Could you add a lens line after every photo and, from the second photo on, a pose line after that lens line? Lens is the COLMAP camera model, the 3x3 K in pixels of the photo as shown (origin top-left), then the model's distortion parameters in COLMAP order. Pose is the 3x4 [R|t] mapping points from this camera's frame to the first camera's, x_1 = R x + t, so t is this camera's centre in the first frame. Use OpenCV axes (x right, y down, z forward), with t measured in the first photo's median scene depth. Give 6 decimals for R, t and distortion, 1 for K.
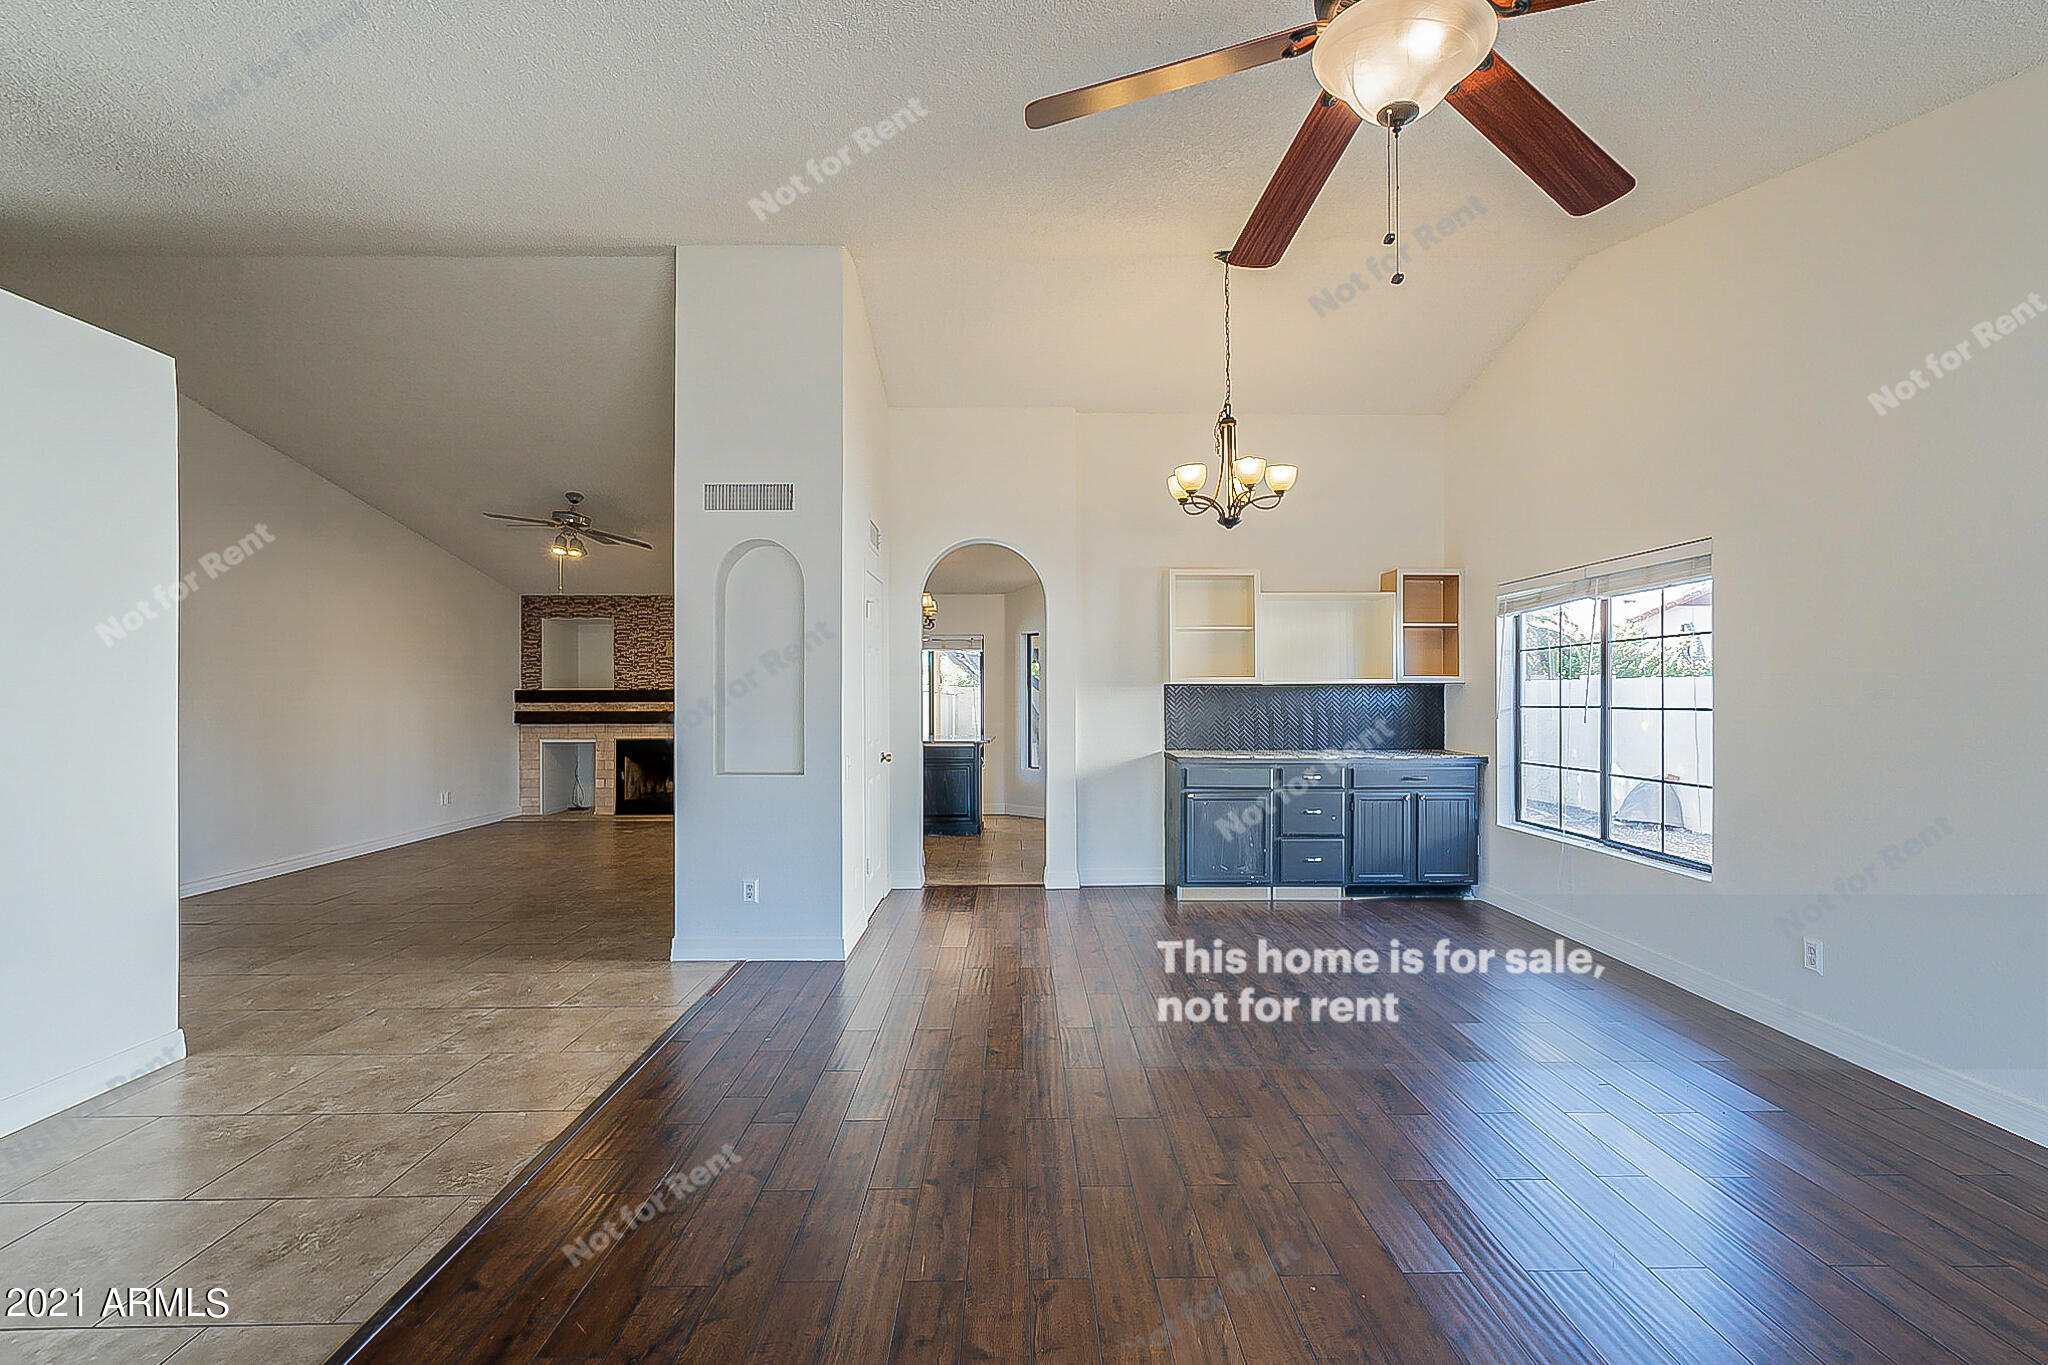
lens RADIAL K [[938.2, 0, 1028.7], [0, 938.2, 693.3], [0, 0, 1]] dist [-0.007523, 0.001060]
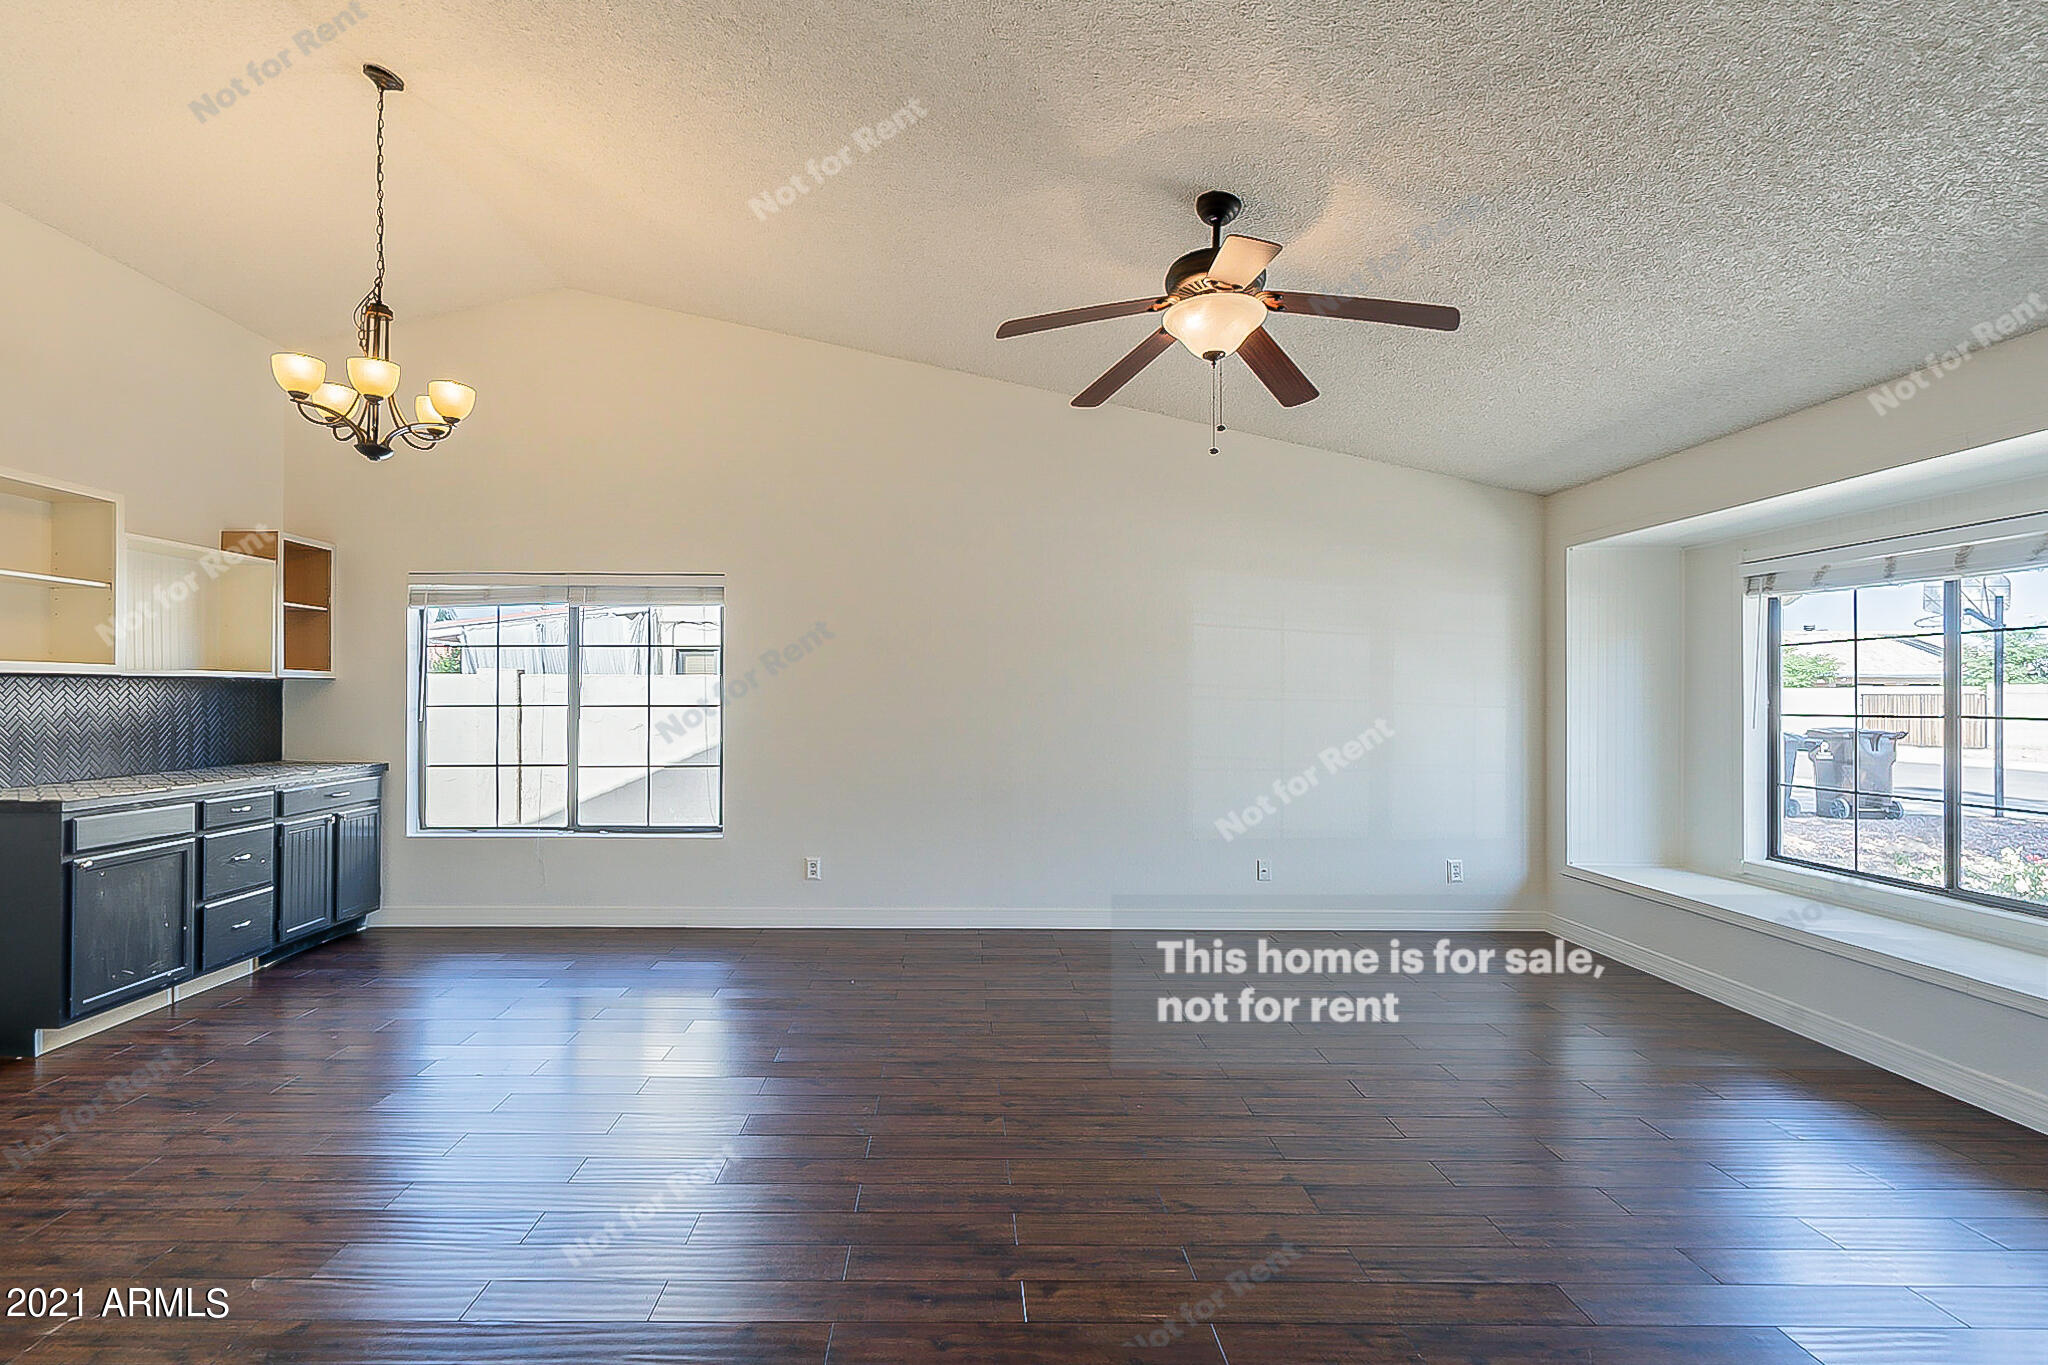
lens RADIAL K [[938.2, 0, 983.3], [0, 938.2, 691.6], [0, 0, 1]] dist [-0.007523, 0.001060]
pose [[-0.000610, 0.007177, 0.999974, -0.408768], [-0.006716, 0.999952, -0.007181, 0.002684], [-0.999977, -0.006720, -0.000562, 0.441558]]
